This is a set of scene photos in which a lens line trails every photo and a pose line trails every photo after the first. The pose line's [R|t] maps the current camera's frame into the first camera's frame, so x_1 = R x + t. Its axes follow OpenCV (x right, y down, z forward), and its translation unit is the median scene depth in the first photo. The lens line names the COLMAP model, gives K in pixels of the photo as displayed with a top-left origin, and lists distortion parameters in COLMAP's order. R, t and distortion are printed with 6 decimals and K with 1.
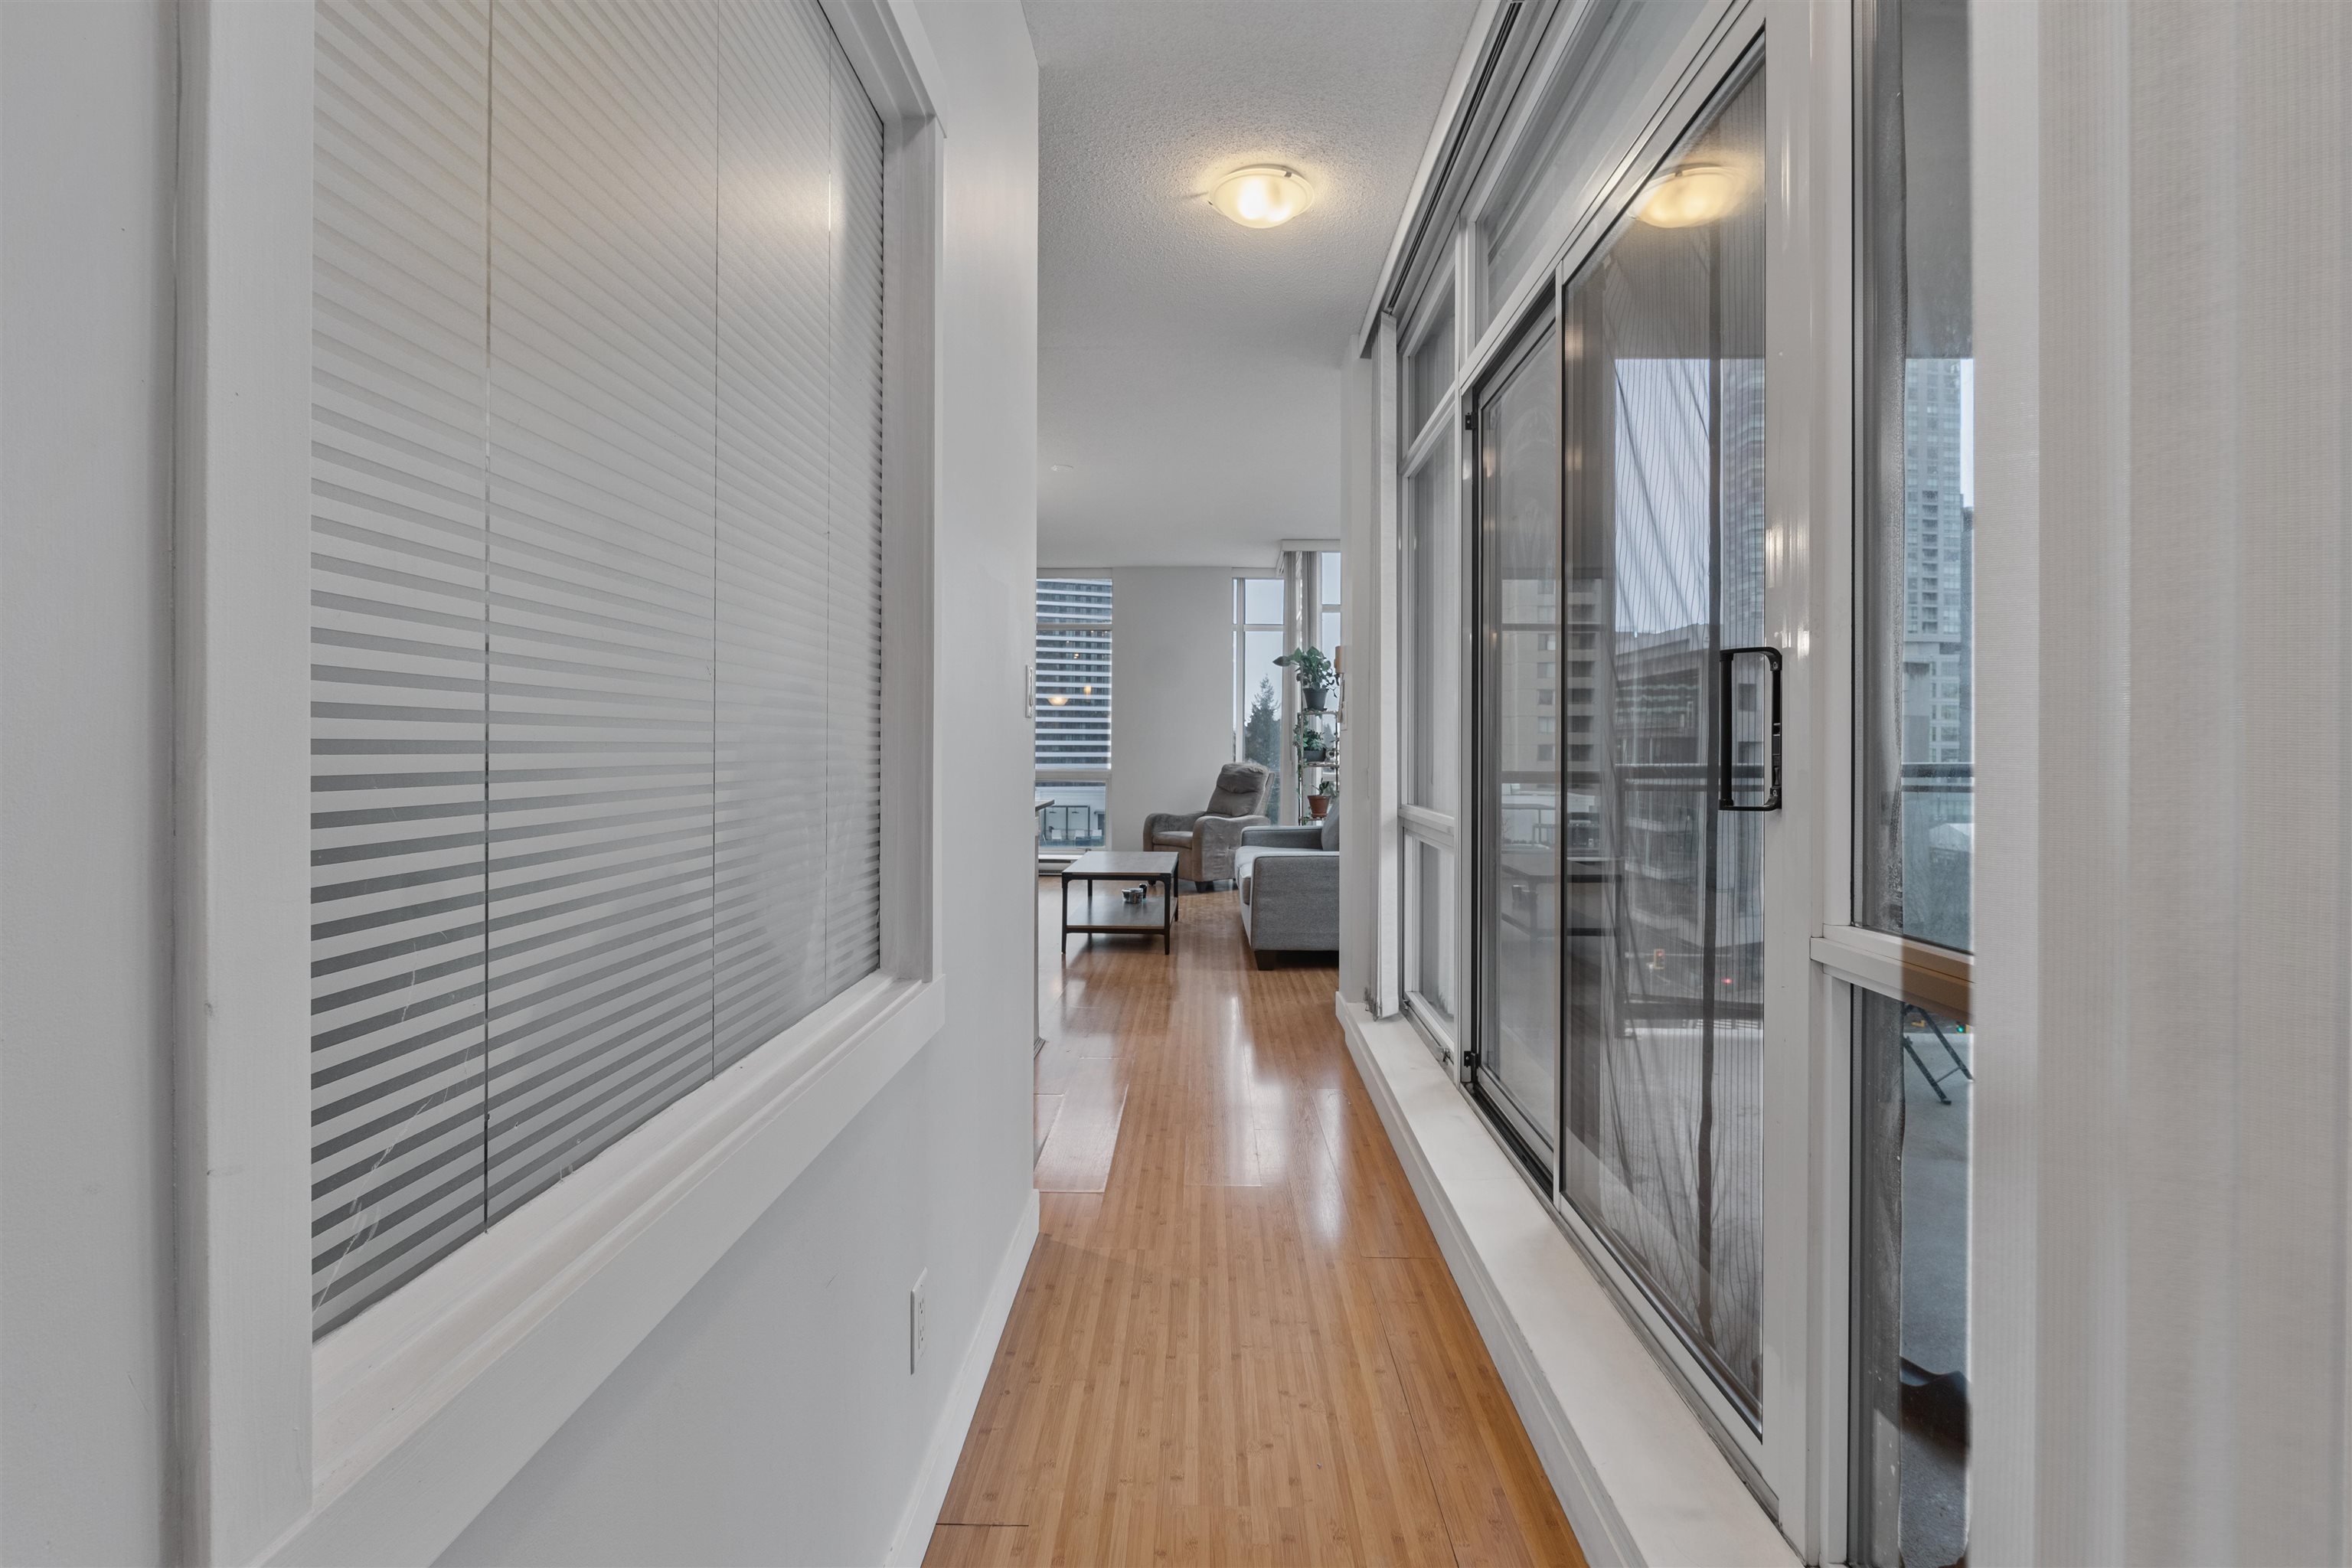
lens RADIAL K [[1089.4, 0, 1181.9], [0, 1089.4, 752.7], [0, 0, 1]] dist [-0.006615, 0.000454]
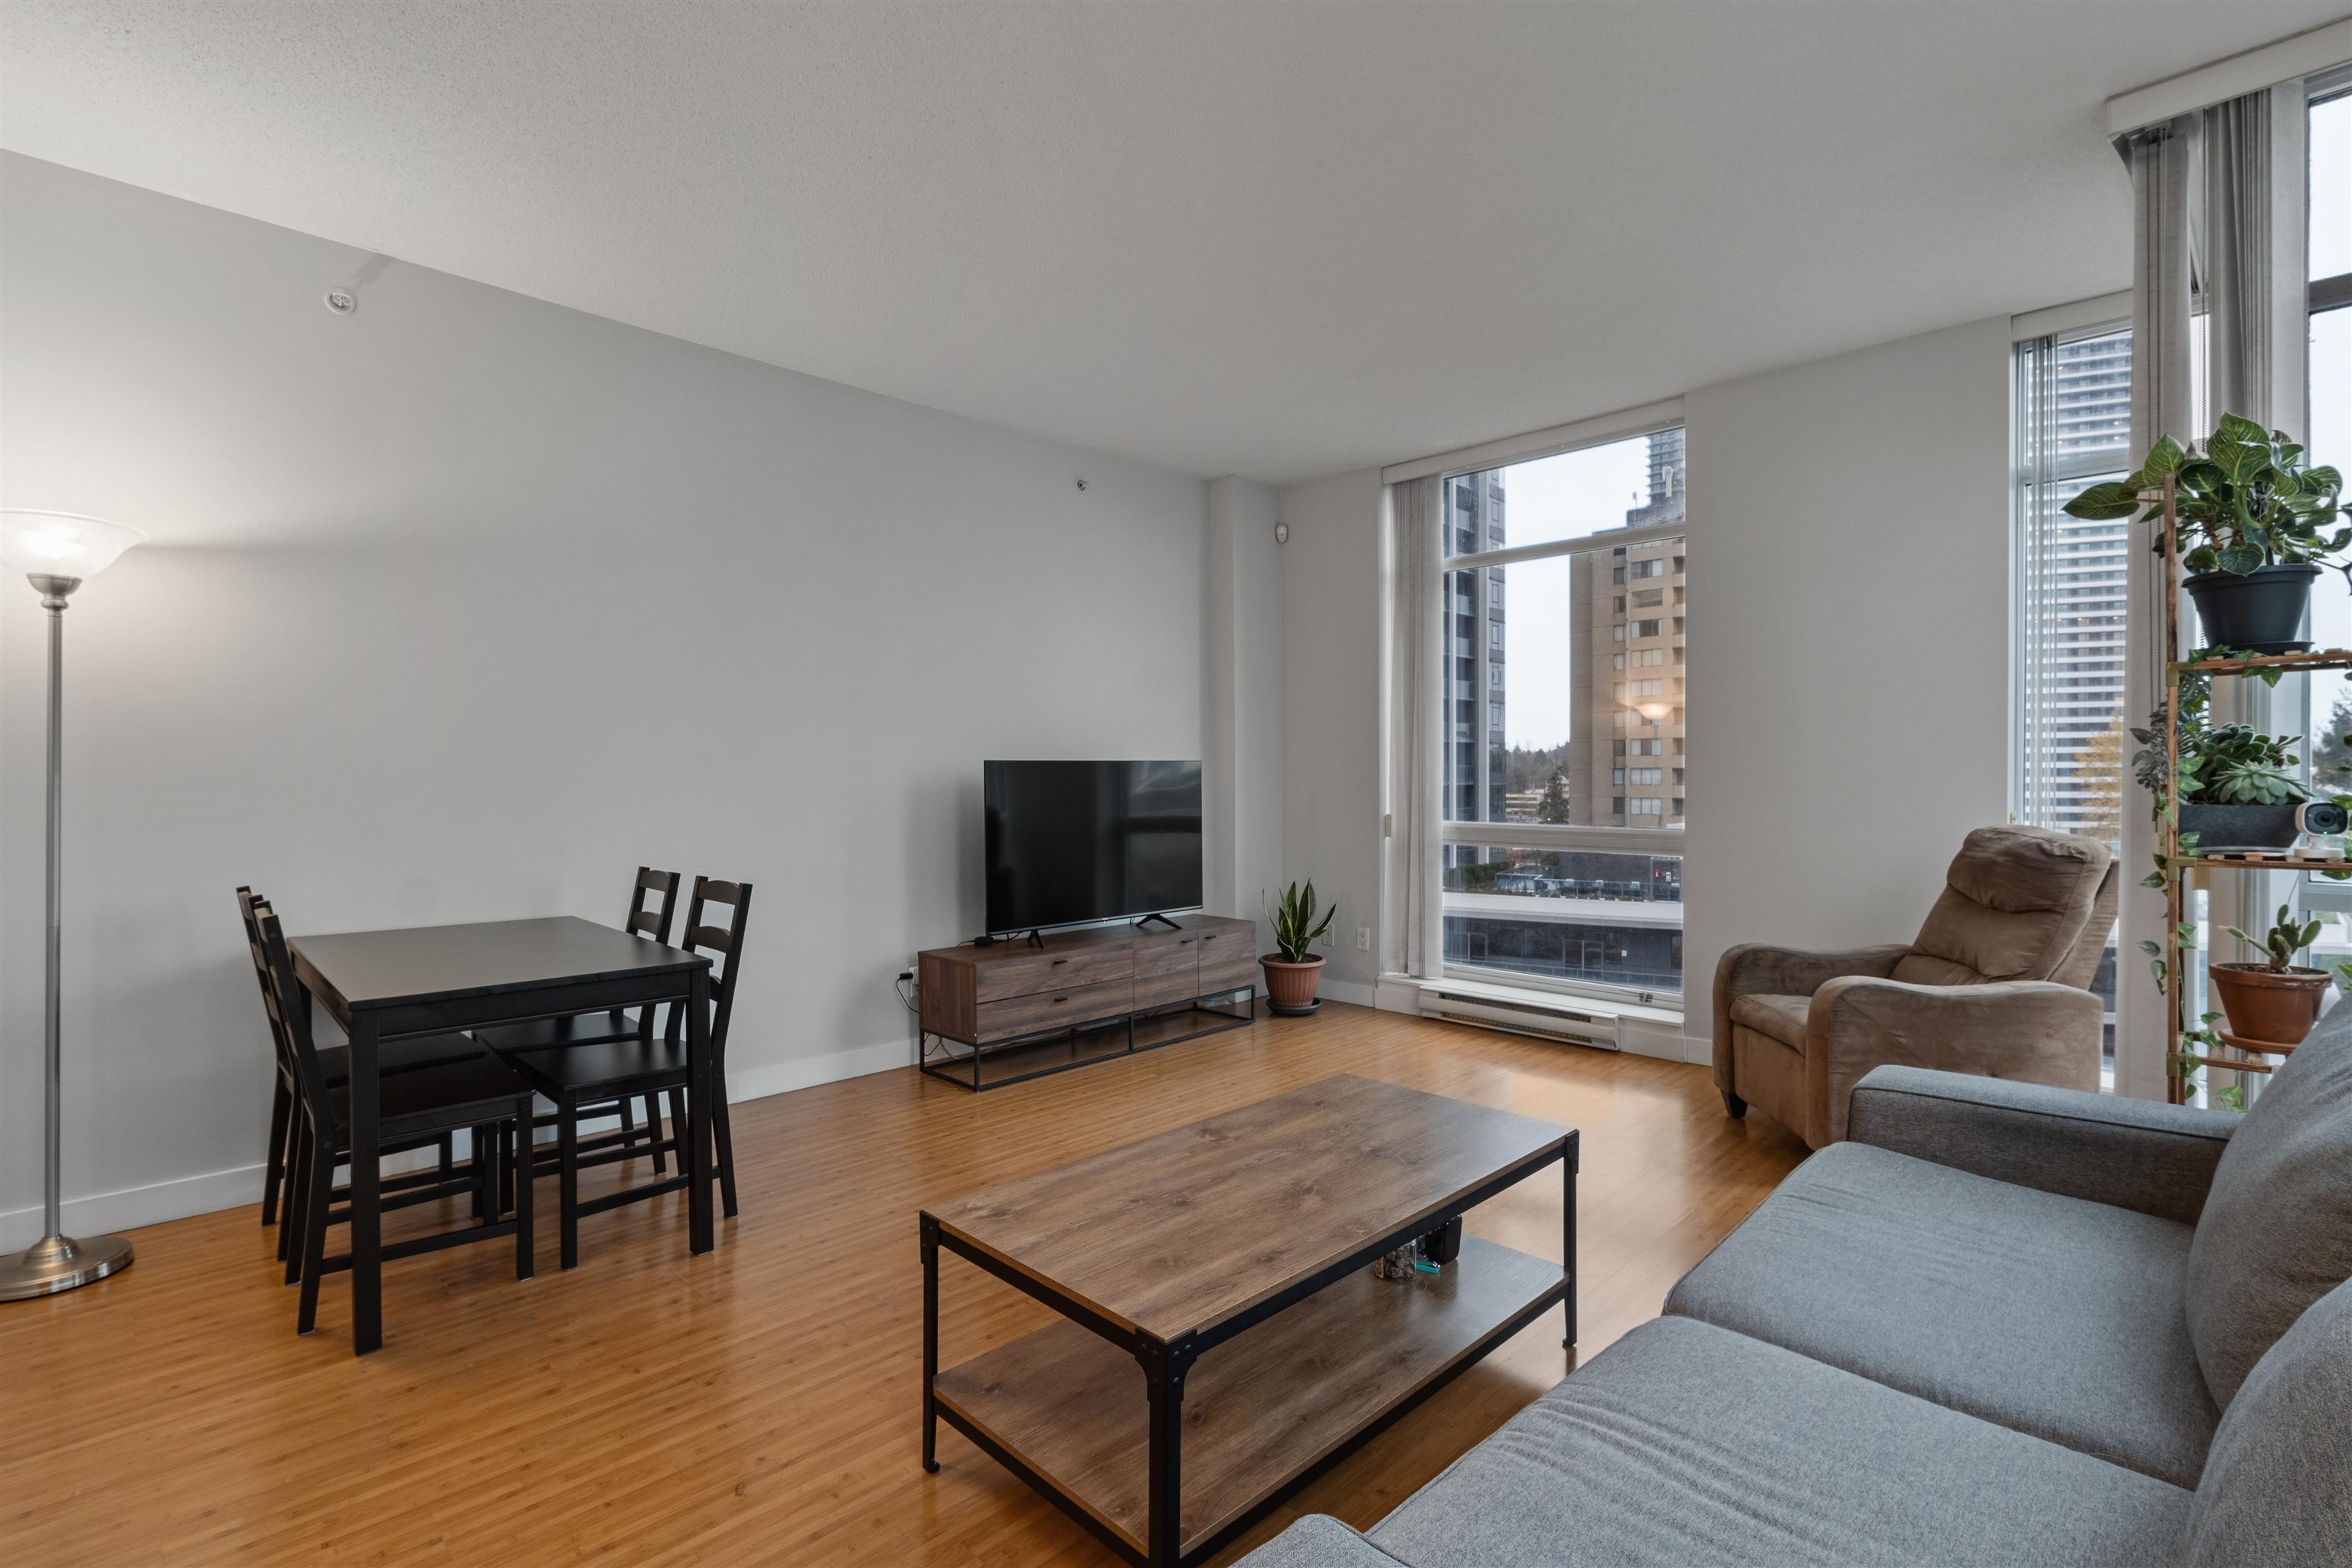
lens RADIAL K [[1084.4, 0, 1164.6], [0, 1084.4, 787.5], [0, 0, 1]] dist [-0.008994, 0.000532]
pose [[0.720316, 0.001997, -0.693643, 0.107916], [0.003370, 0.999974, 0.006378, -0.008191], [0.693638, -0.006932, 0.720291, 0.587731]]
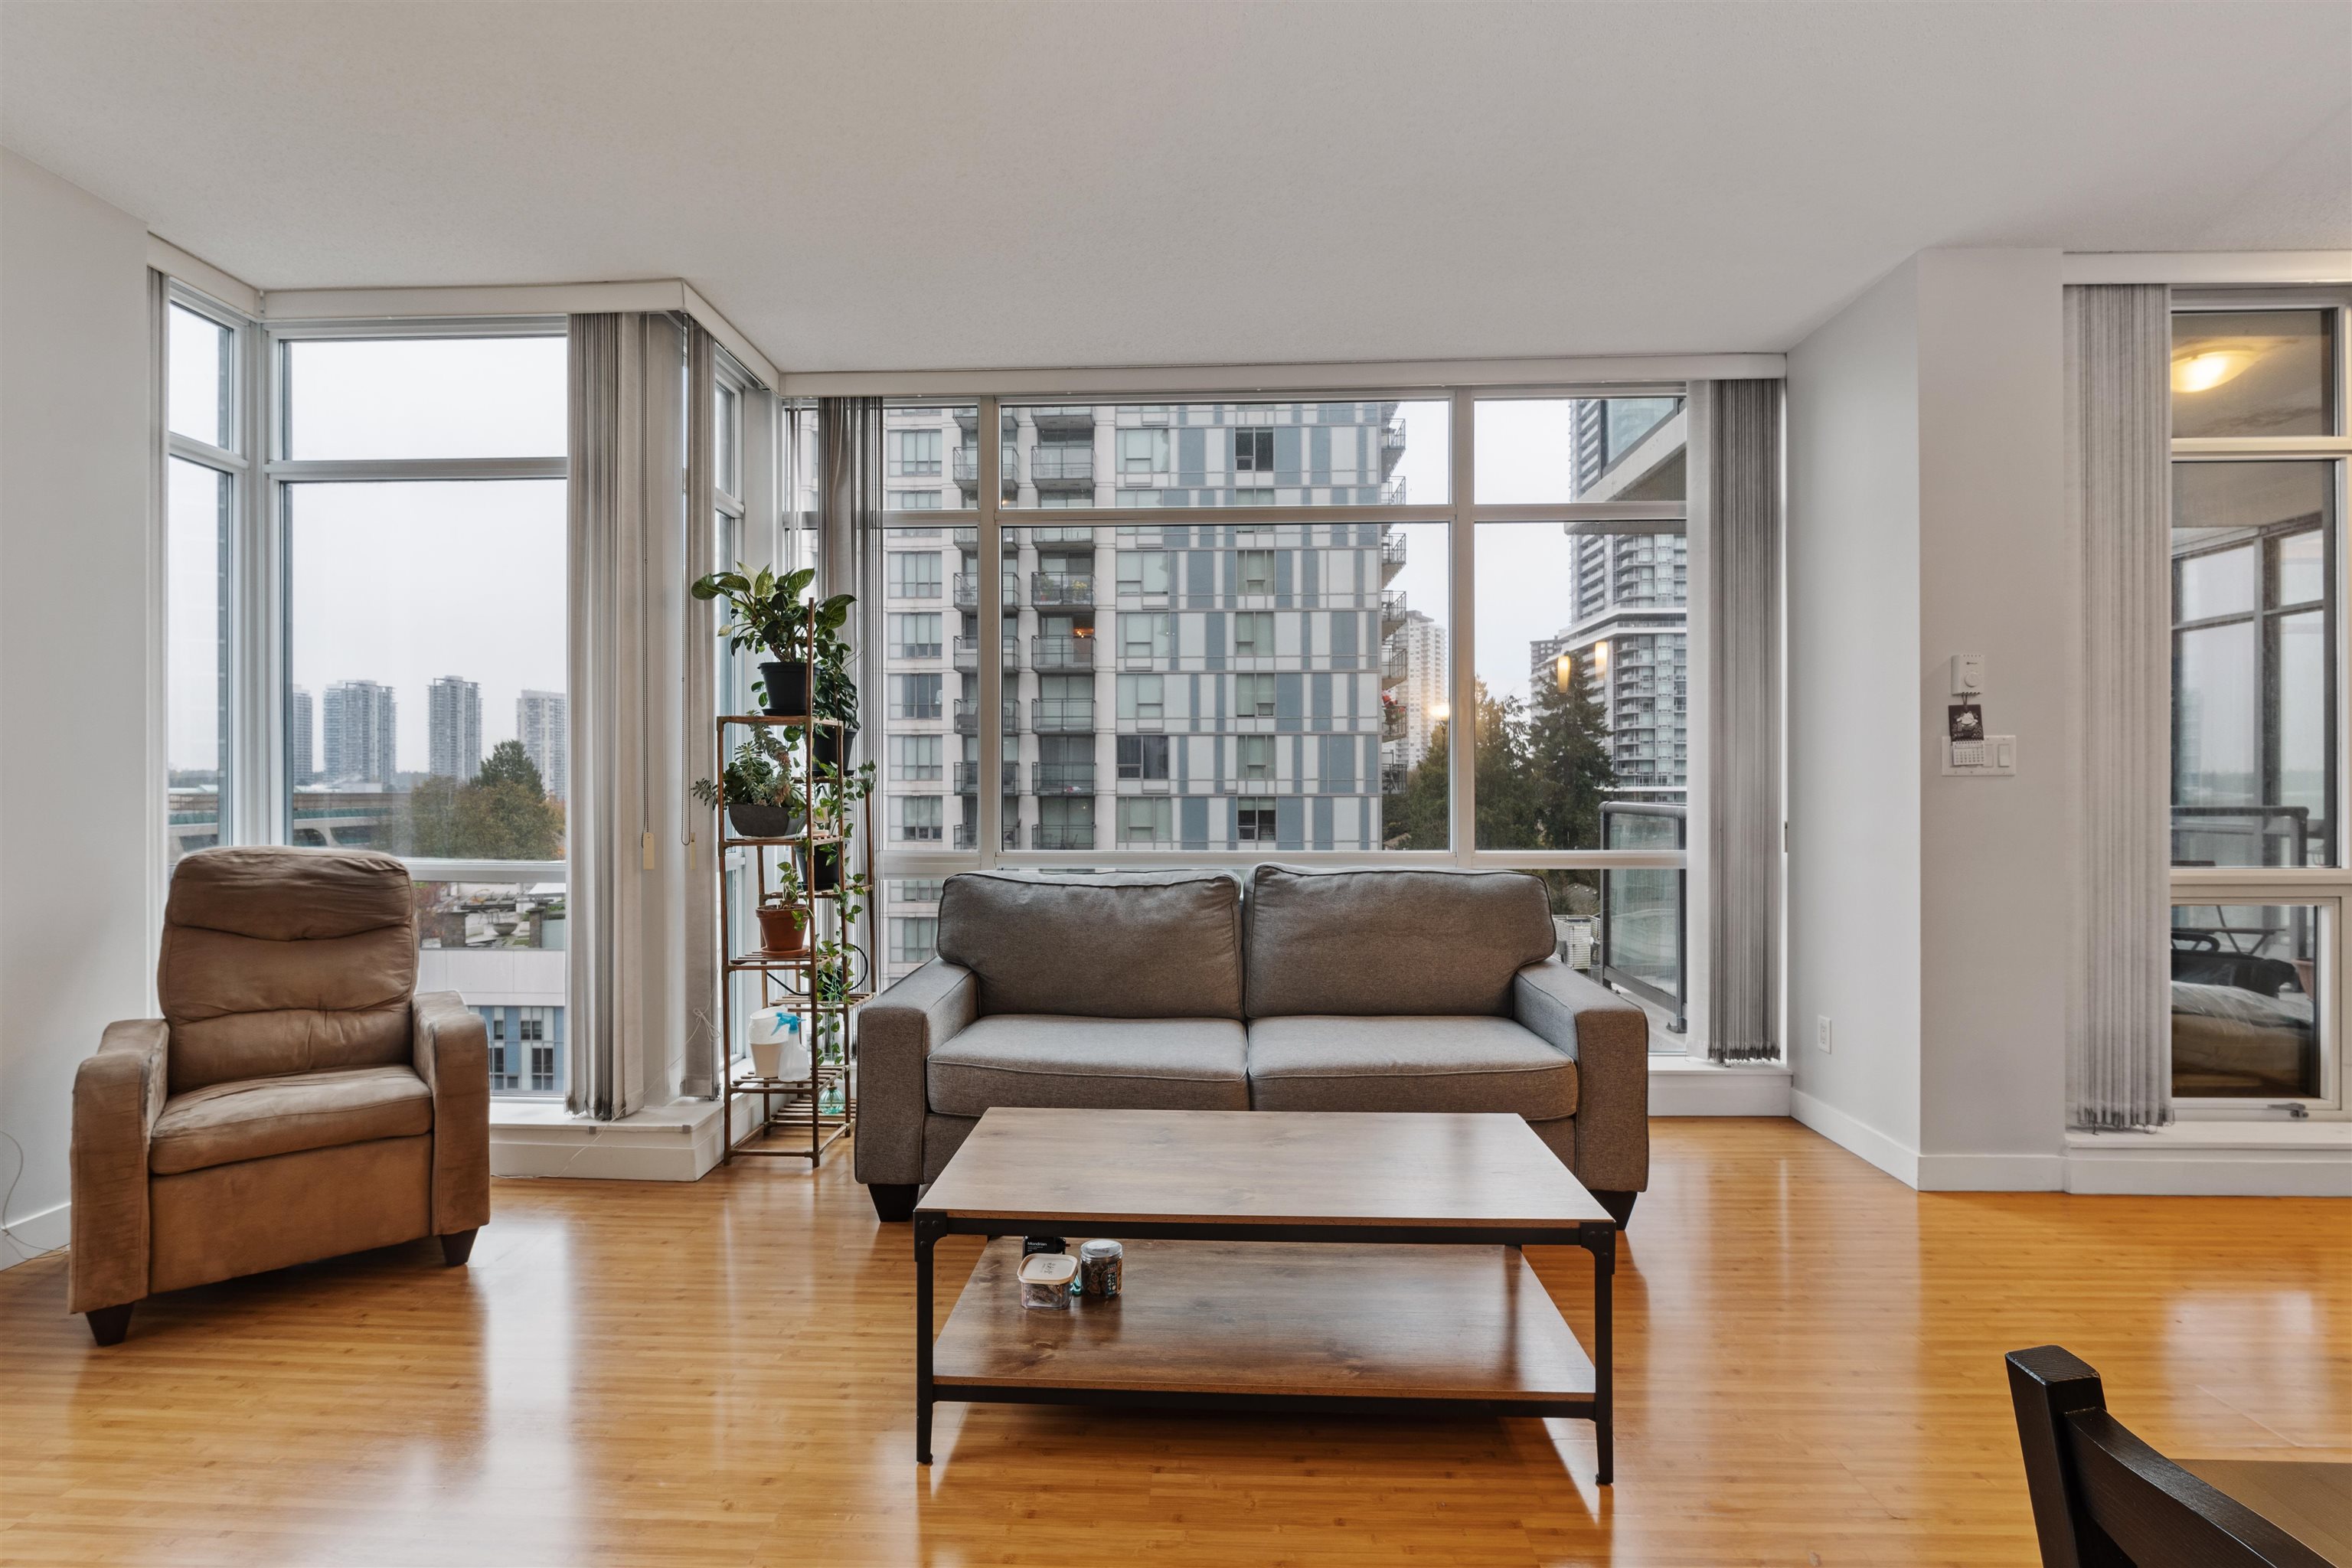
lens RADIAL K [[1074.3, 0, 1168.9], [0, 1074.3, 791.2], [0, 0, 1]] dist [-0.003899, 0.000190]
pose [[0.013466, -0.005142, 0.999896, -0.292171], [0.002937, 0.999983, 0.005103, -0.009357], [-0.999905, 0.002868, 0.013481, 0.795087]]
